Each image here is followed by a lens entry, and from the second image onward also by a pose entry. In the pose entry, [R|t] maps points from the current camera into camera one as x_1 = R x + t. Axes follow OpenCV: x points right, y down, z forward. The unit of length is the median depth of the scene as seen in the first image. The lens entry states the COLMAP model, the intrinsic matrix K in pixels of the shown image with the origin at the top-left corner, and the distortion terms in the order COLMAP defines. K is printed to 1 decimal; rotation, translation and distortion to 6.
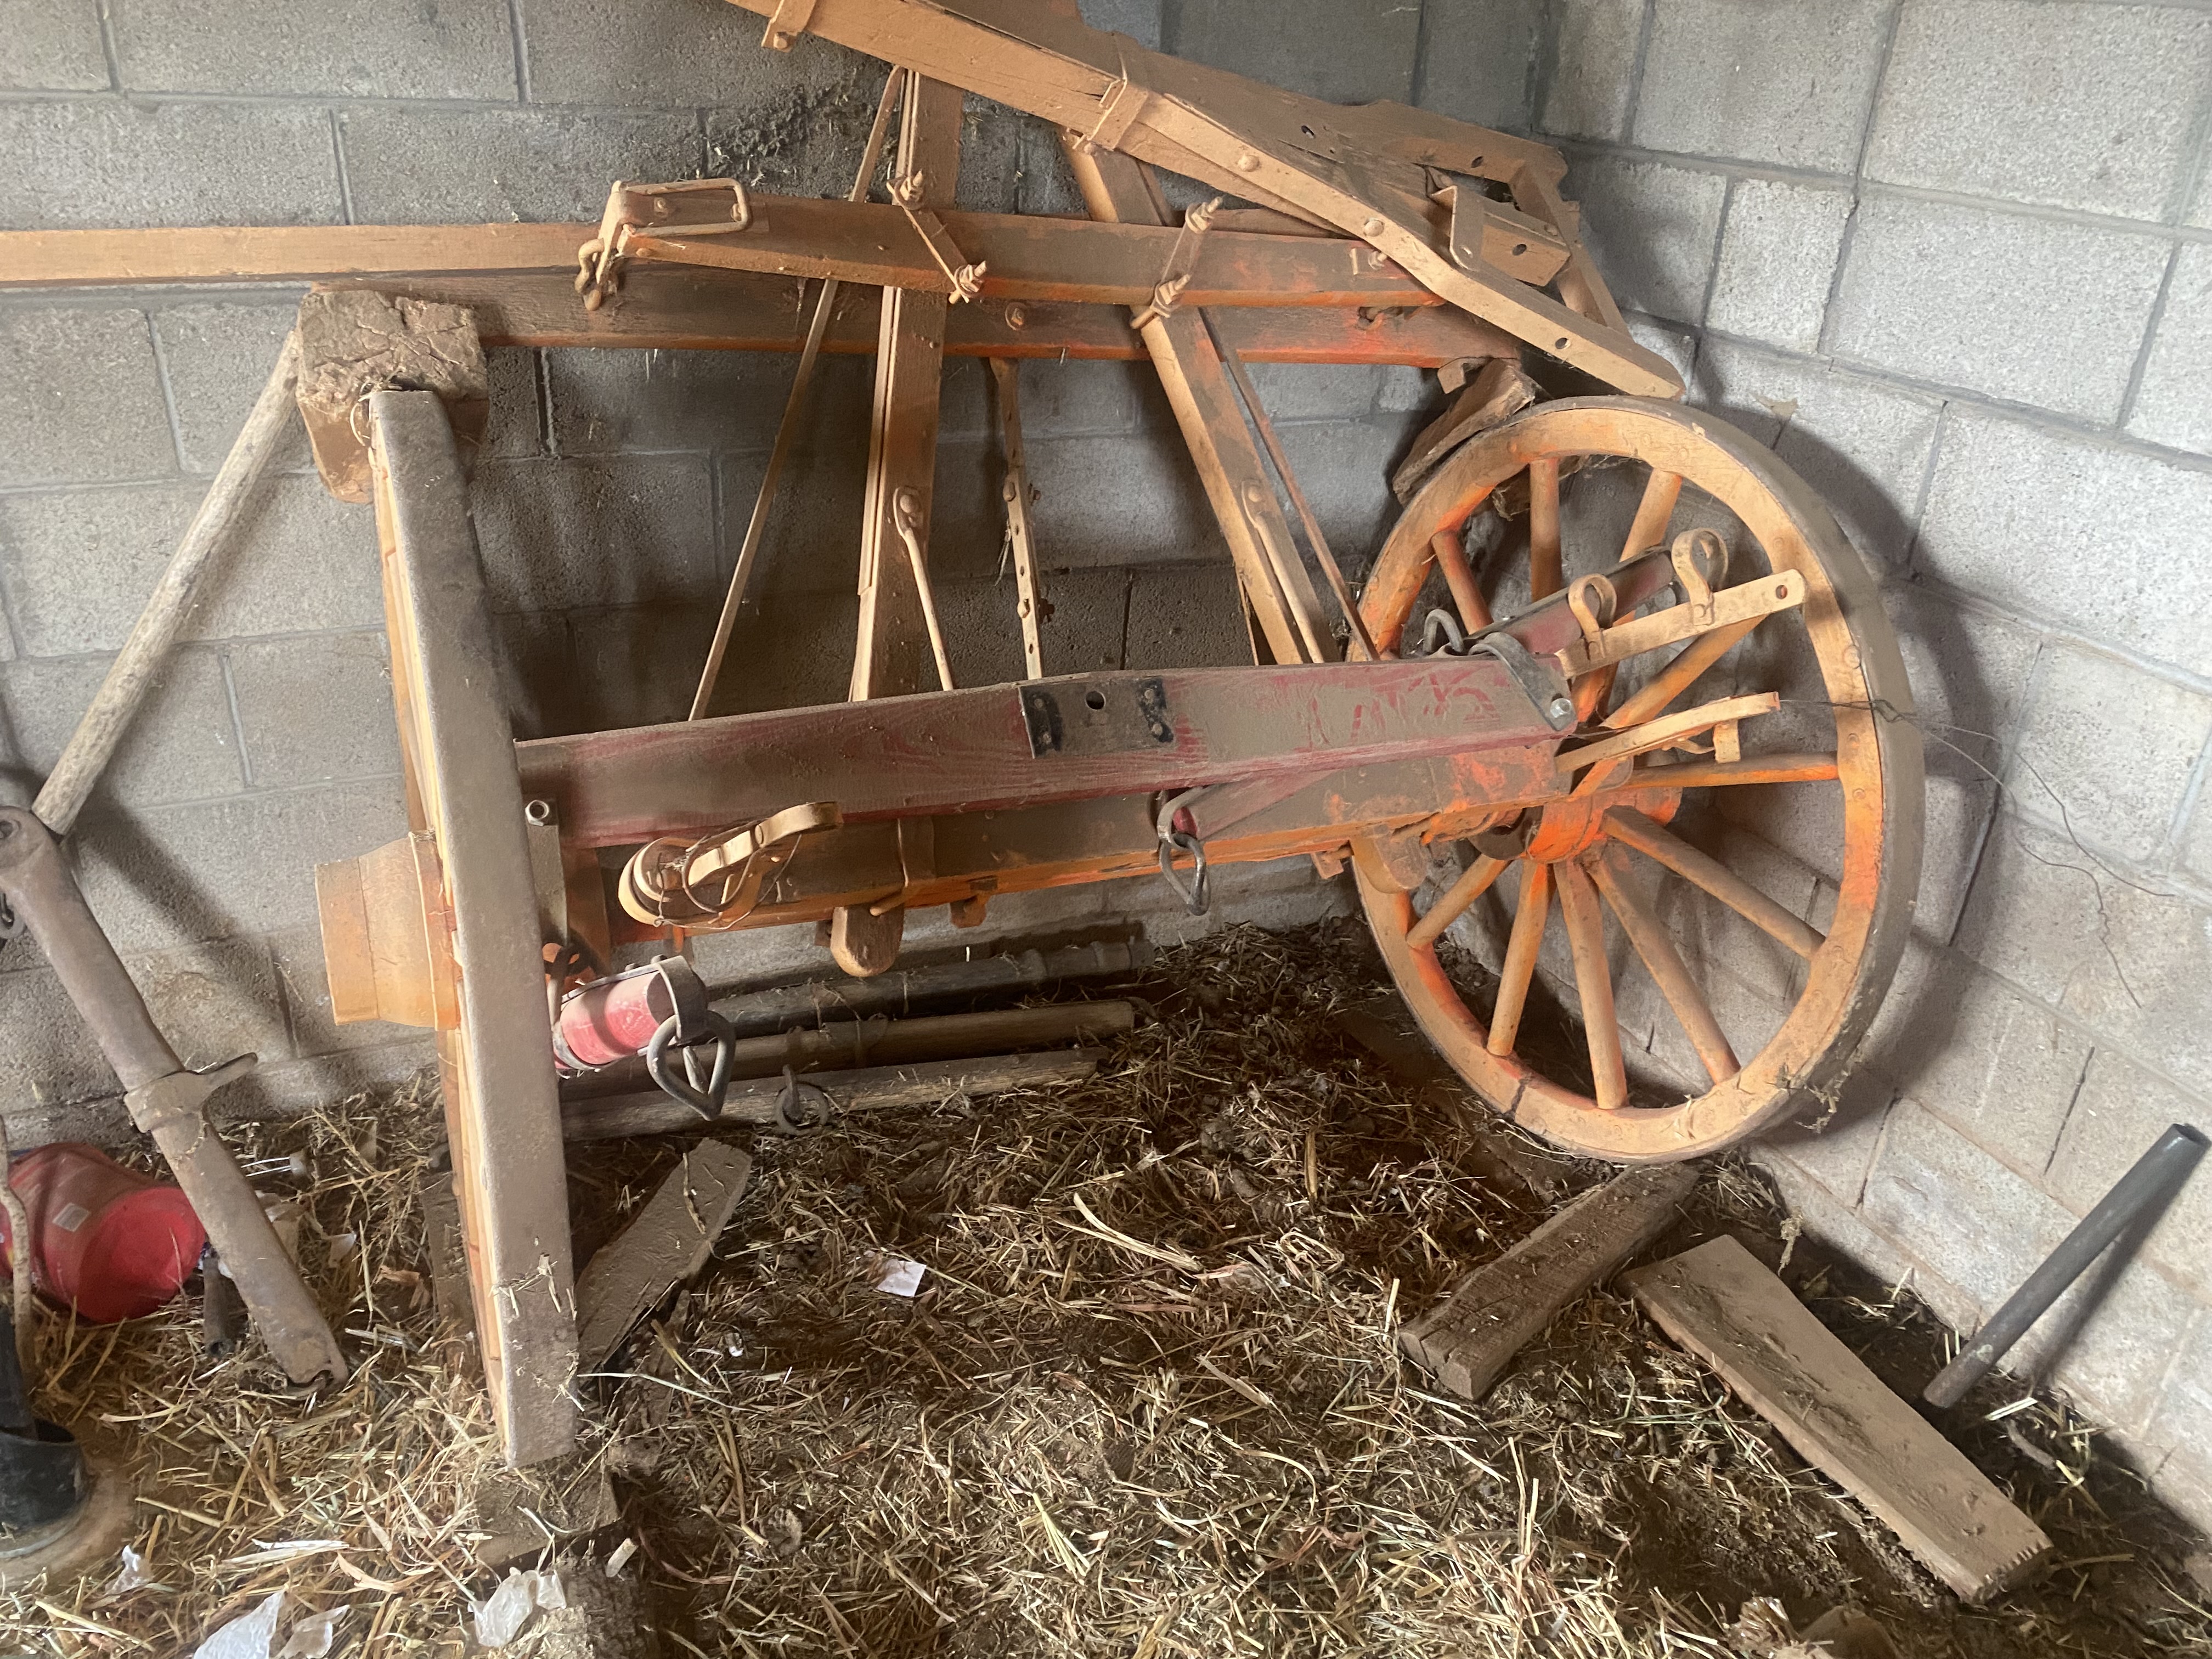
lens RADIAL K [[1712.7, 0, 1093.6], [0, 1712.7, 835.2], [0, 0, 1]] dist [0.028360, -0.021424]
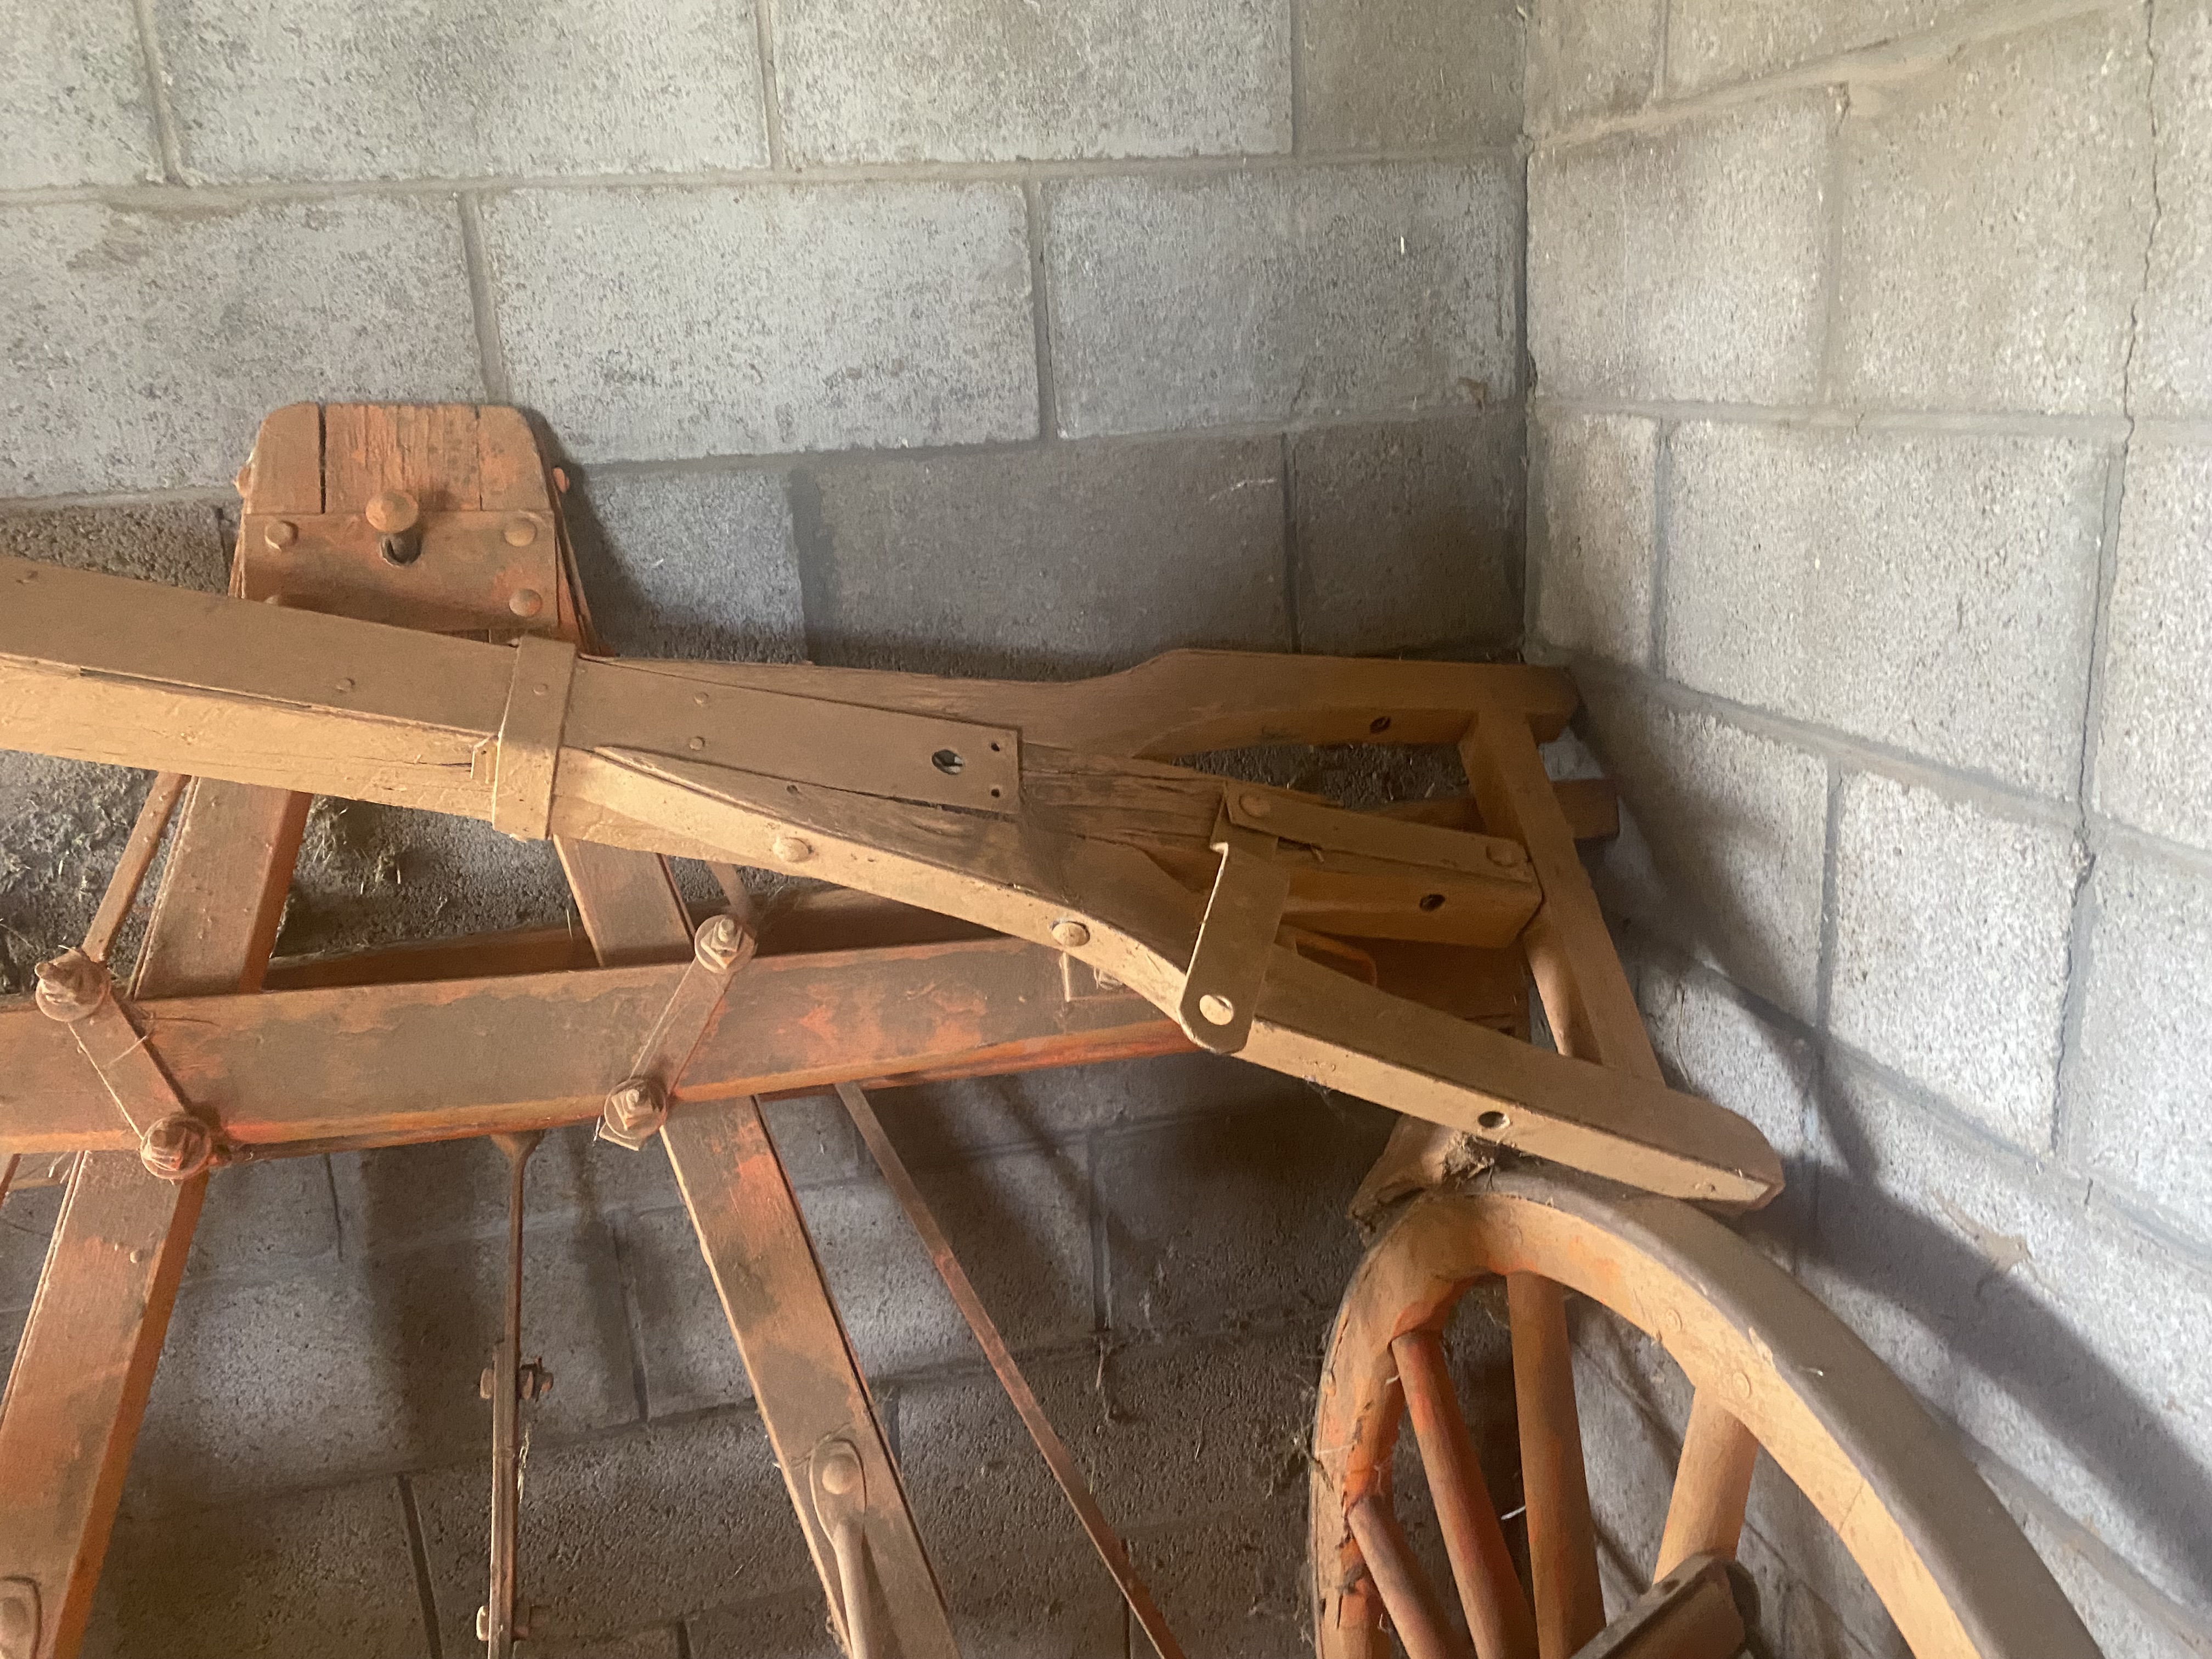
lens RADIAL K [[1712.7, 0, 1081.8], [0, 1712.7, 794.2], [0, 0, 1]] dist [0.028360, -0.021424]
pose [[0.974066, -0.054887, -0.219506, 0.284709], [0.010852, 0.980349, -0.196974, -0.295853], [0.226004, 0.189484, 0.955520, 0.505936]]
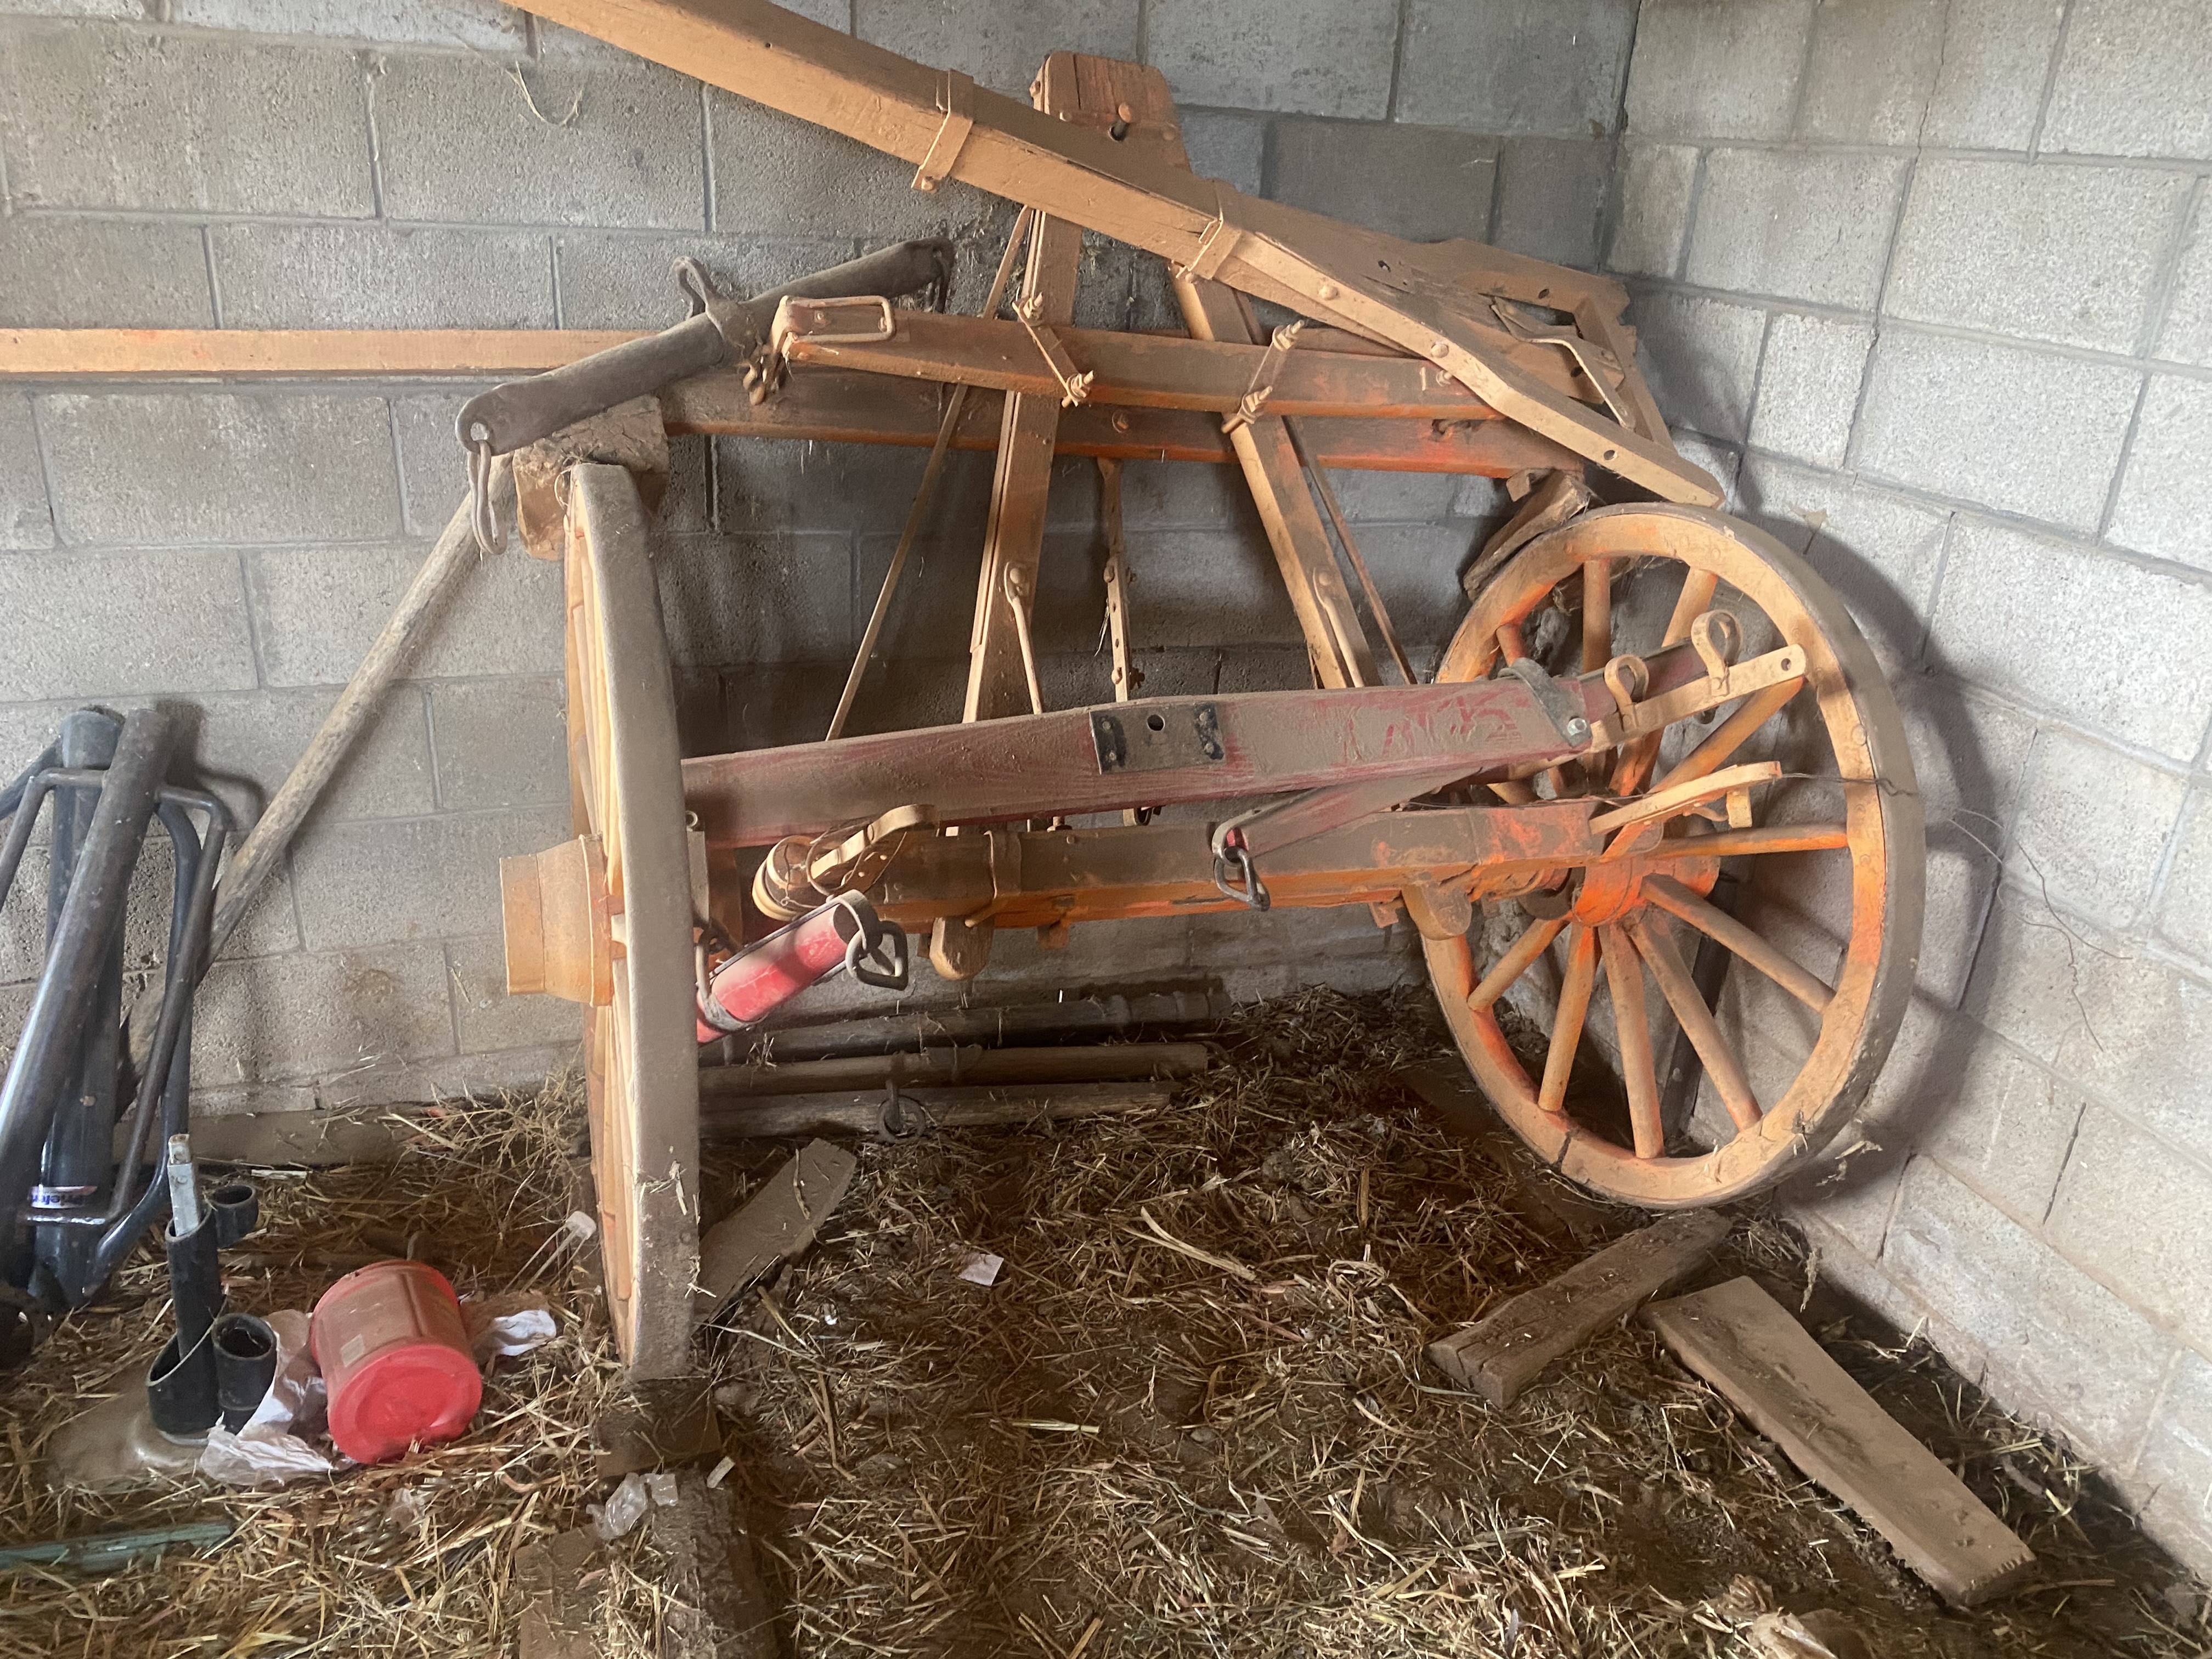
lens RADIAL K [[1712.7, 0, 1100.0], [0, 1712.7, 836.5], [0, 0, 1]] dist [0.028360, -0.021424]
pose [[0.996924, 0.038099, -0.068494, 0.030149], [-0.042630, 0.996911, -0.065965, 0.050453], [0.065770, 0.068682, 0.995468, -0.118725]]
